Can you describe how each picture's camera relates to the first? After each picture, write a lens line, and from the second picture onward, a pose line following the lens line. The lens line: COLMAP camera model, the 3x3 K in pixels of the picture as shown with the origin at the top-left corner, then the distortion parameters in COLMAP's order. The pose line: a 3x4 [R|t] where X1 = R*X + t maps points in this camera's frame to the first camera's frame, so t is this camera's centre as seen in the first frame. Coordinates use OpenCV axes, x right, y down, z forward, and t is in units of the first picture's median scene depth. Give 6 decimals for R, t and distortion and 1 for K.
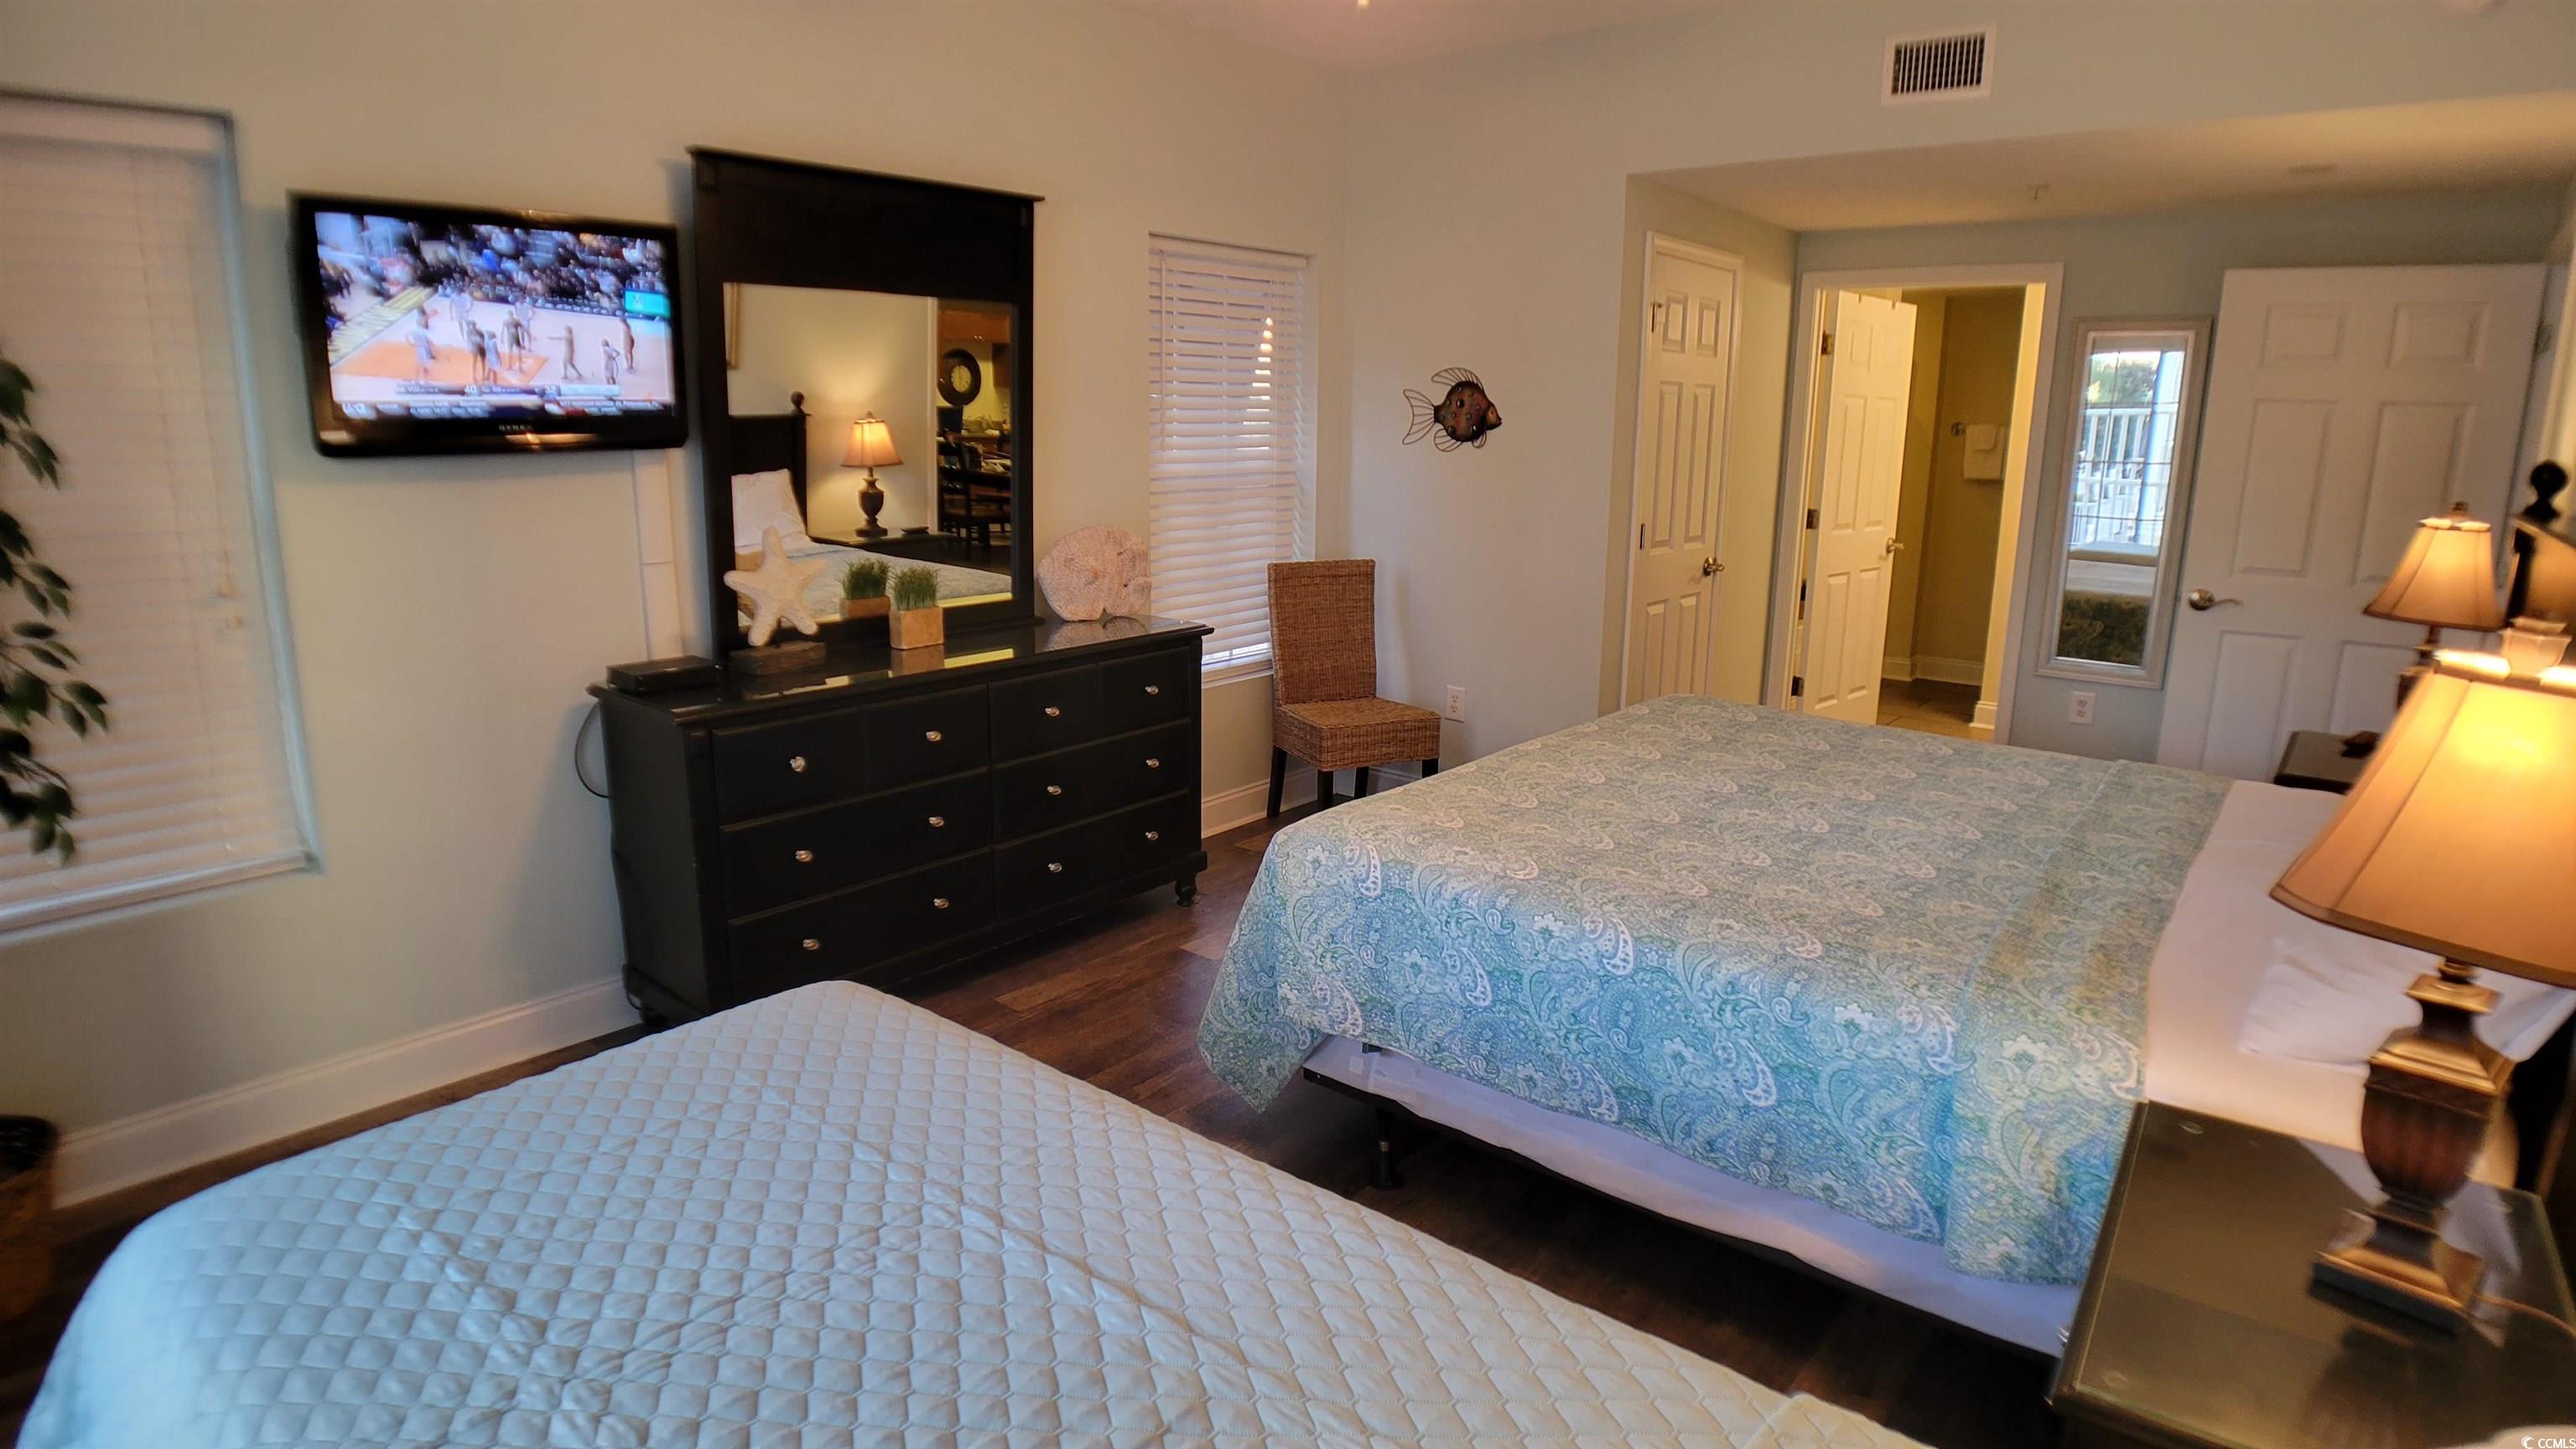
lens RADIAL K [[1345.1, 0, 1241.3], [0, 1345.1, 727.3], [0, 0, 1]] dist [-0.114517, -0.000095]
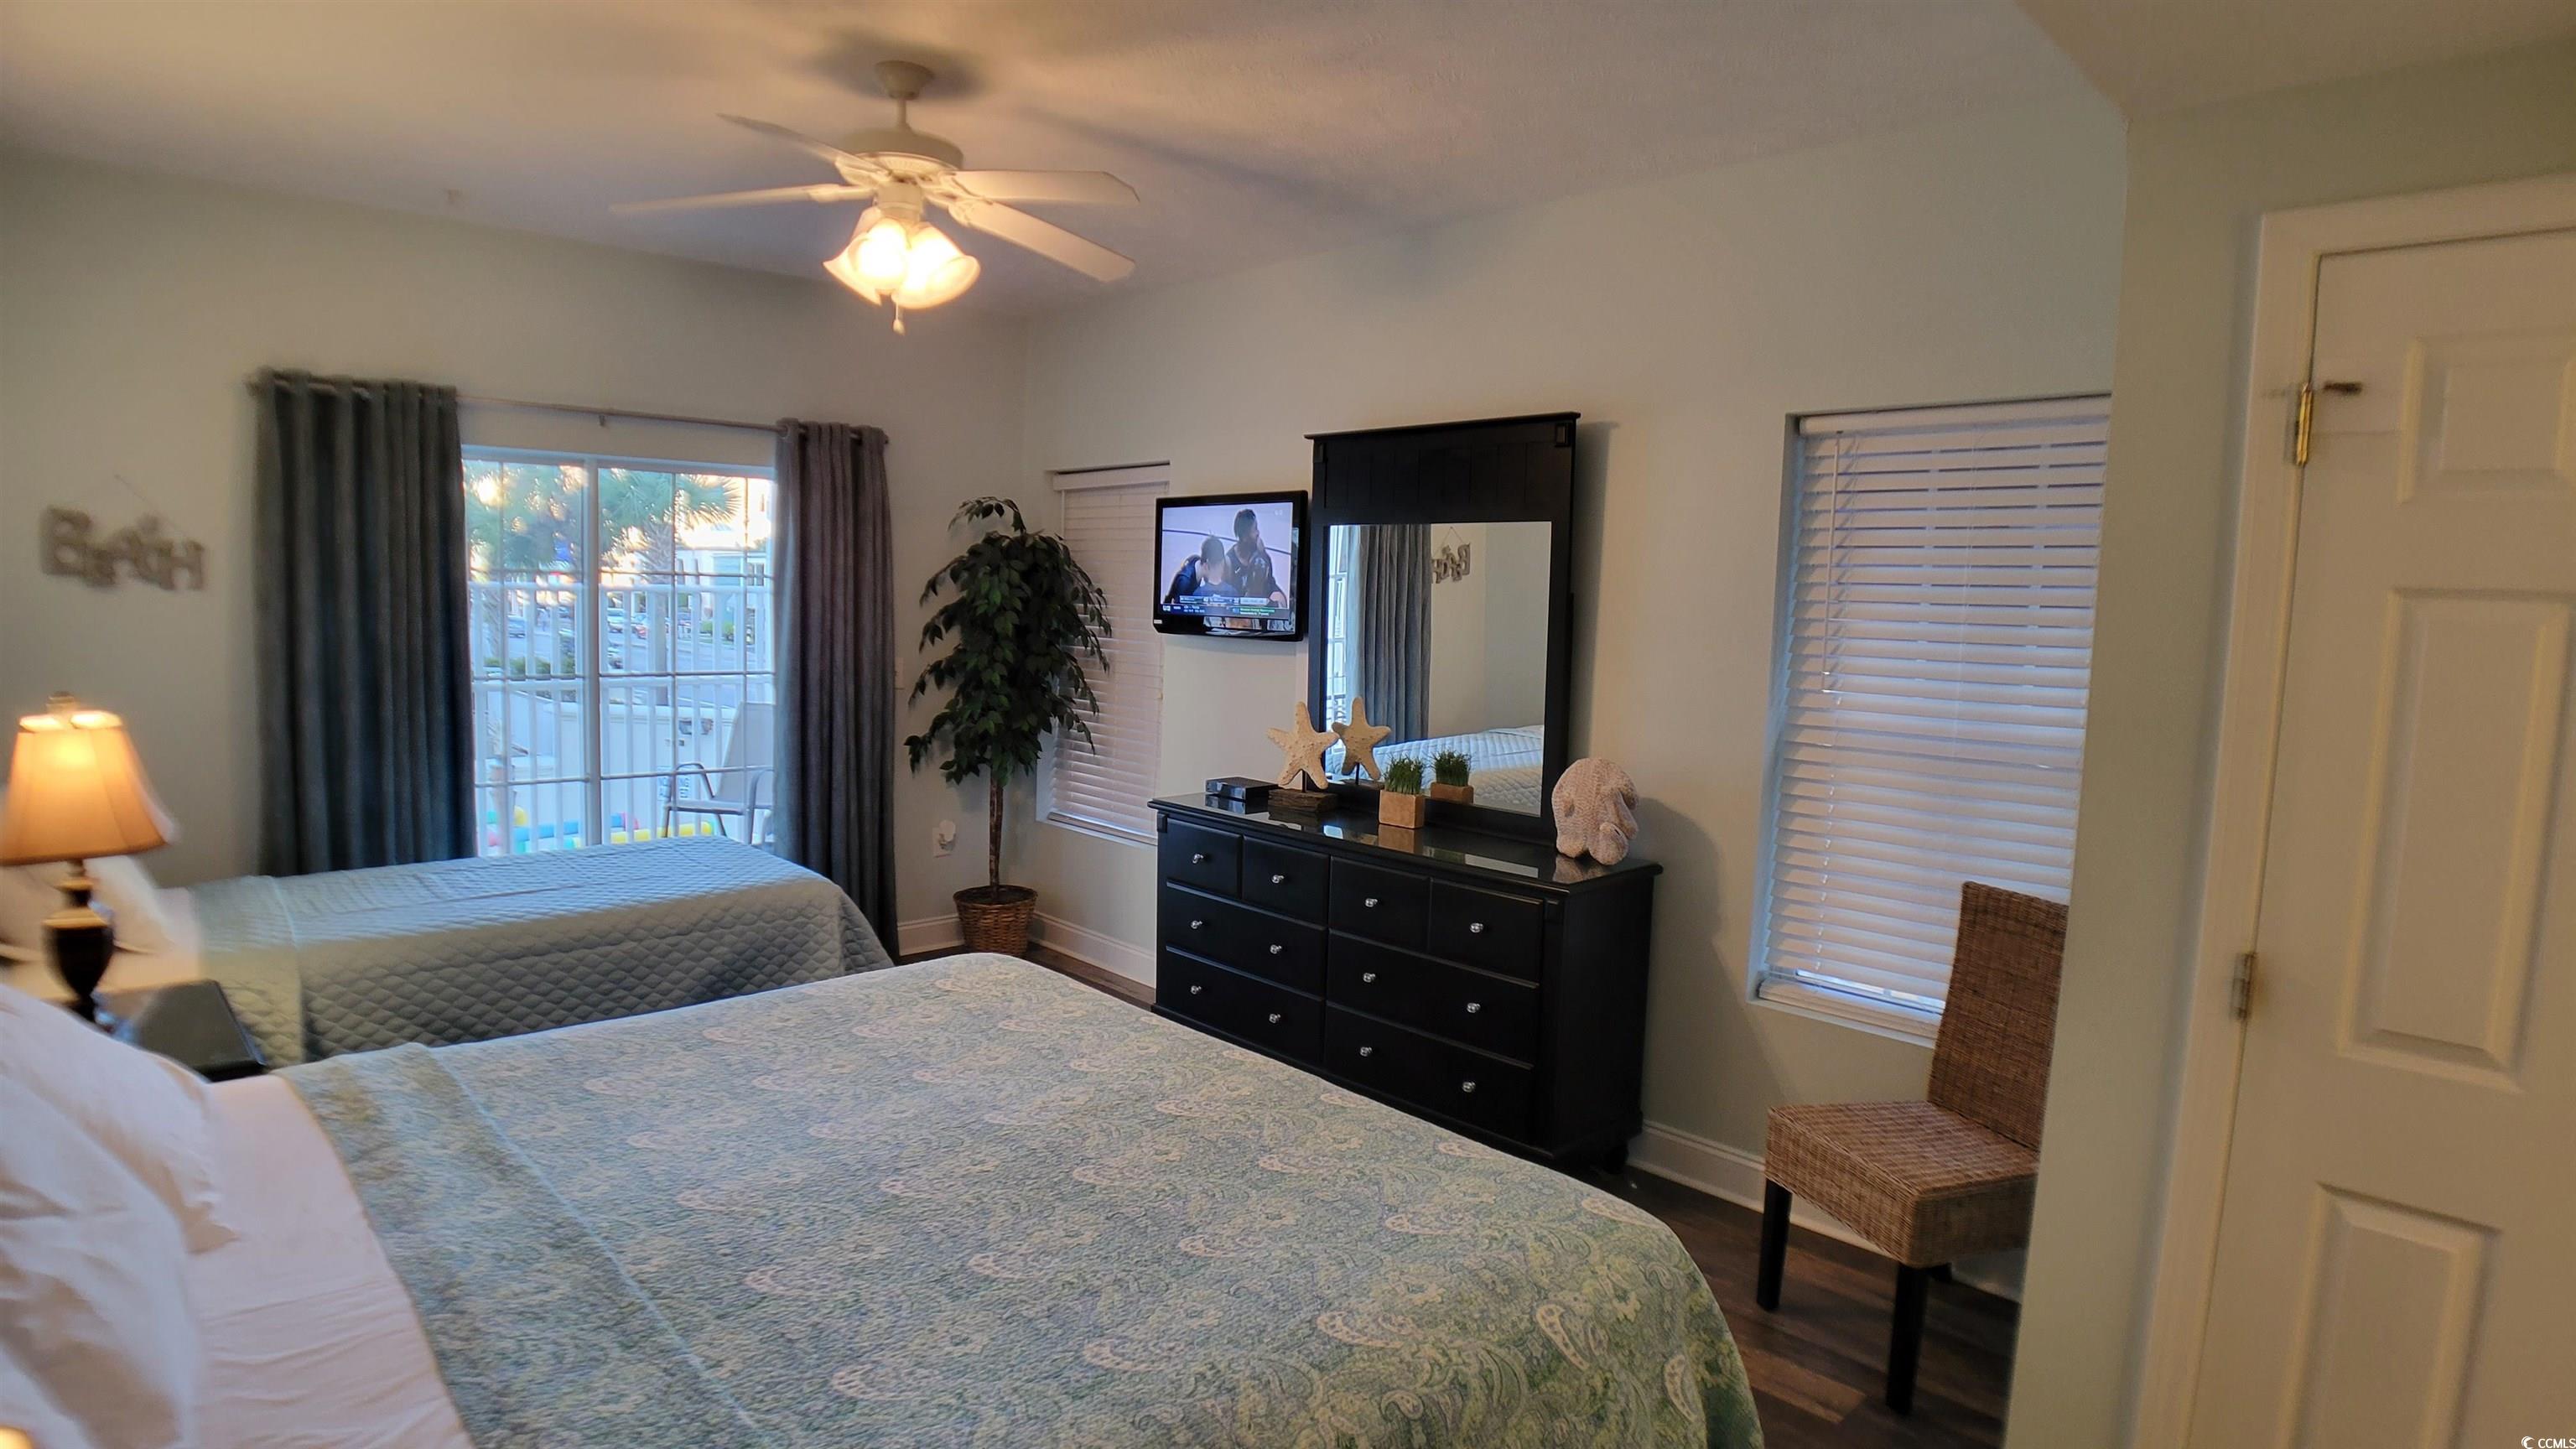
lens RADIAL K [[1345.1, 0, 1241.3], [0, 1345.1, 727.3], [0, 0, 1]] dist [-0.114517, -0.000095]
pose [[-0.129845, 0.091378, -0.987315, 0.975581], [-0.242925, 0.962466, 0.121026, -0.269308], [0.961316, 0.255558, -0.102773, 1.046422]]
